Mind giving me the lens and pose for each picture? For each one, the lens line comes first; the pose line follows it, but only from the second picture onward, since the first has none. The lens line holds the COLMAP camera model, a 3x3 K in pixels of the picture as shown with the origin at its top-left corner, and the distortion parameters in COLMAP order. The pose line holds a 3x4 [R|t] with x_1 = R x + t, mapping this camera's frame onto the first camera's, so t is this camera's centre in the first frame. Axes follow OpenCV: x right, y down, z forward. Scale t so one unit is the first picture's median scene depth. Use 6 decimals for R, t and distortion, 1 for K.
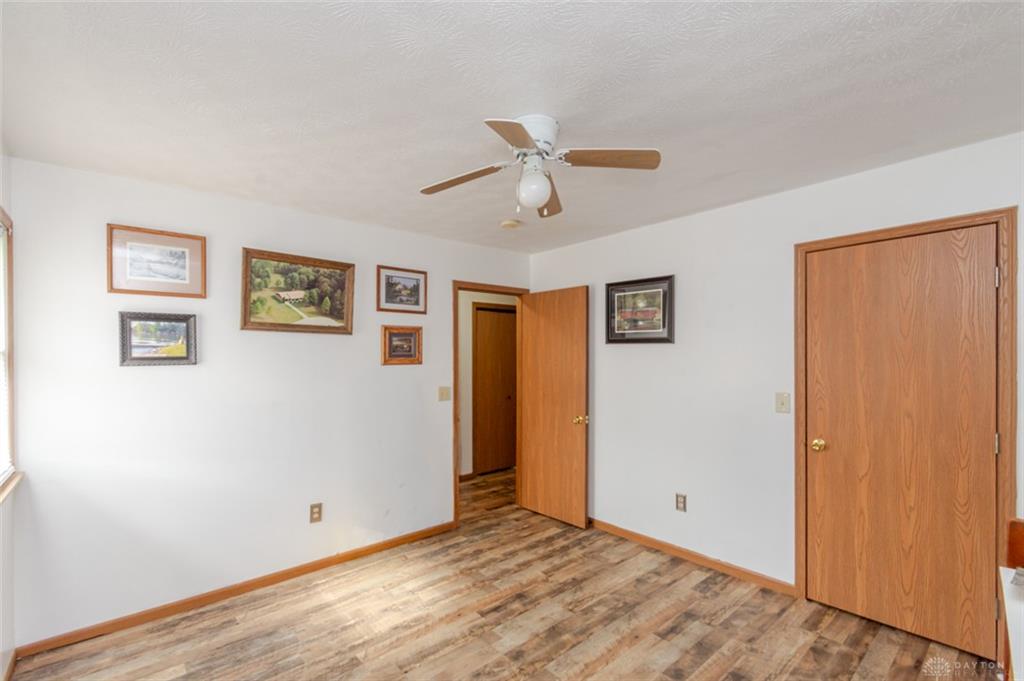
lens RADIAL K [[448.3, 0, 494.6], [0, 448.3, 354.7], [0, 0, 1]] dist [-0.002042, -0.000038]
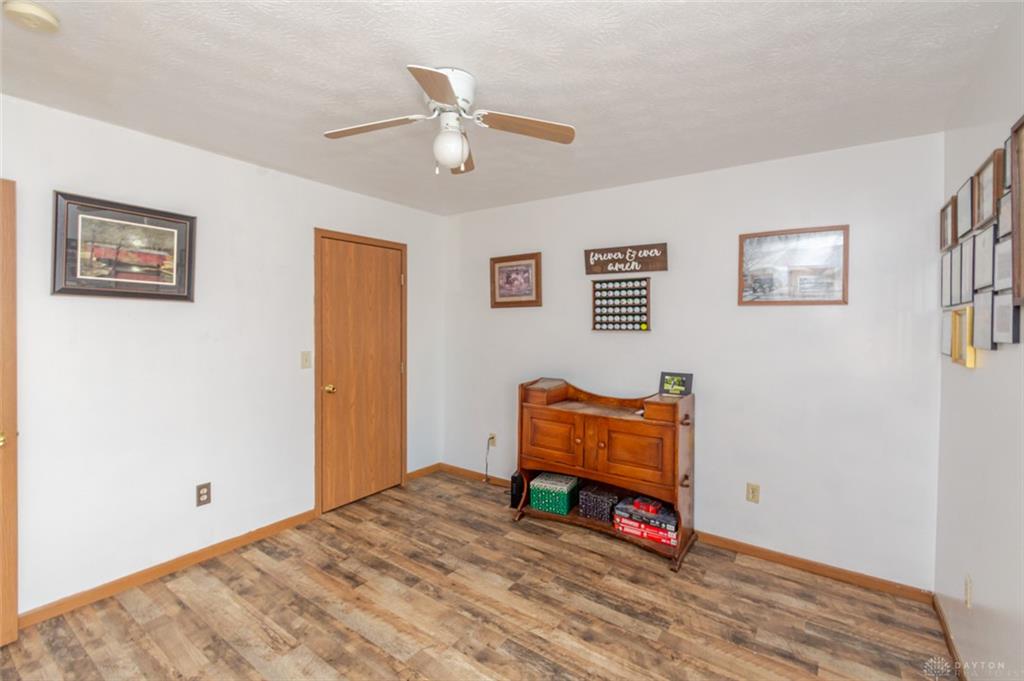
lens RADIAL K [[448.3, 0, 501.7], [0, 448.3, 327.3], [0, 0, 1]] dist [-0.002042, -0.000038]
pose [[-0.235139, -0.003495, 0.971955, -0.622085], [-0.008189, 0.999965, 0.001614, 0.017354], [-0.971927, -0.007579, -0.235159, 0.792541]]
